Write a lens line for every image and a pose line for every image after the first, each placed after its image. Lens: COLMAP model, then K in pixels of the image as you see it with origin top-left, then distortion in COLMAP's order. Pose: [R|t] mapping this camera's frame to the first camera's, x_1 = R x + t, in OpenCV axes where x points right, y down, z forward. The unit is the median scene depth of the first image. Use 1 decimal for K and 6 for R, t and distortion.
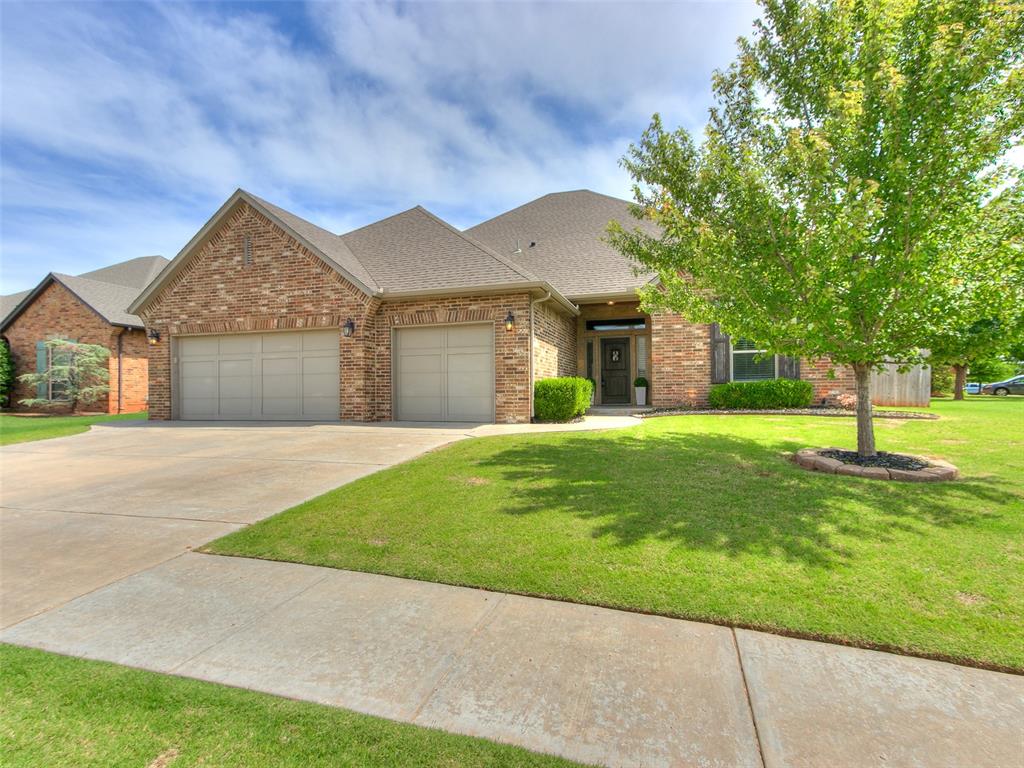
lens RADIAL K [[557.8, 0, 512.0], [0, 557.8, 384.0], [0, 0, 1]] dist [0.001640, 0.000237]
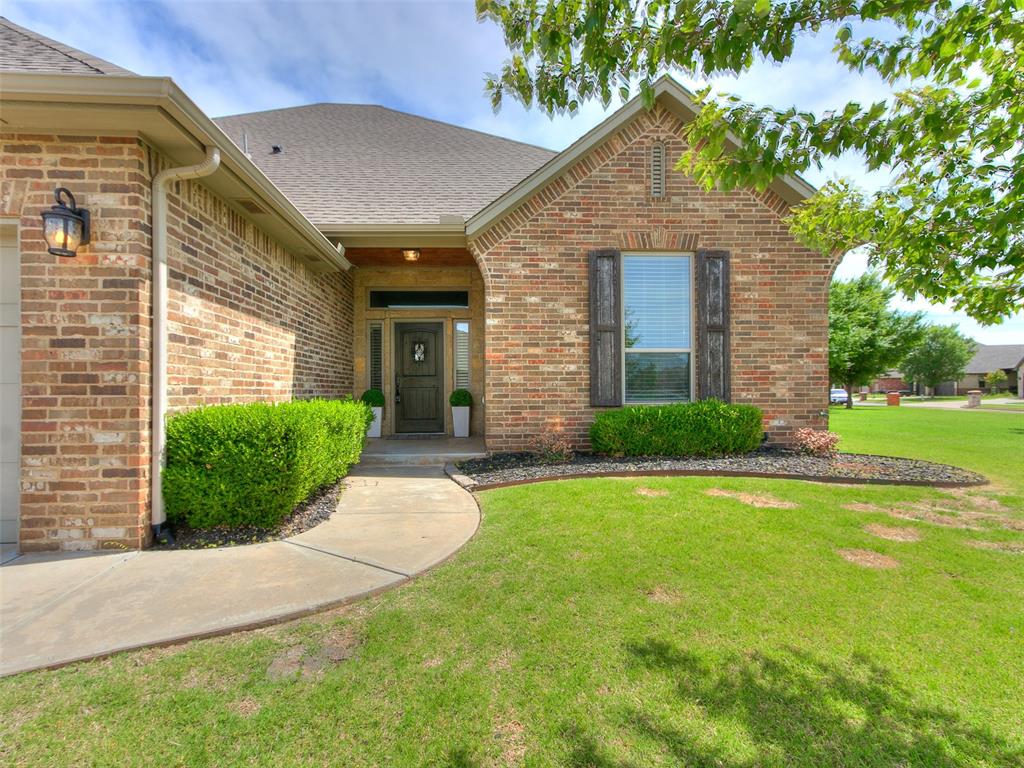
lens RADIAL K [[557.8, 0, 512.0], [0, 557.8, 384.0], [0, 0, 1]] dist [0.001640, 0.000237]
pose [[0.942762, 0.010704, 0.333294, 0.101558], [-0.011121, 0.999938, -0.000658, -0.021569], [-0.333281, -0.003087, 0.942823, 0.508838]]
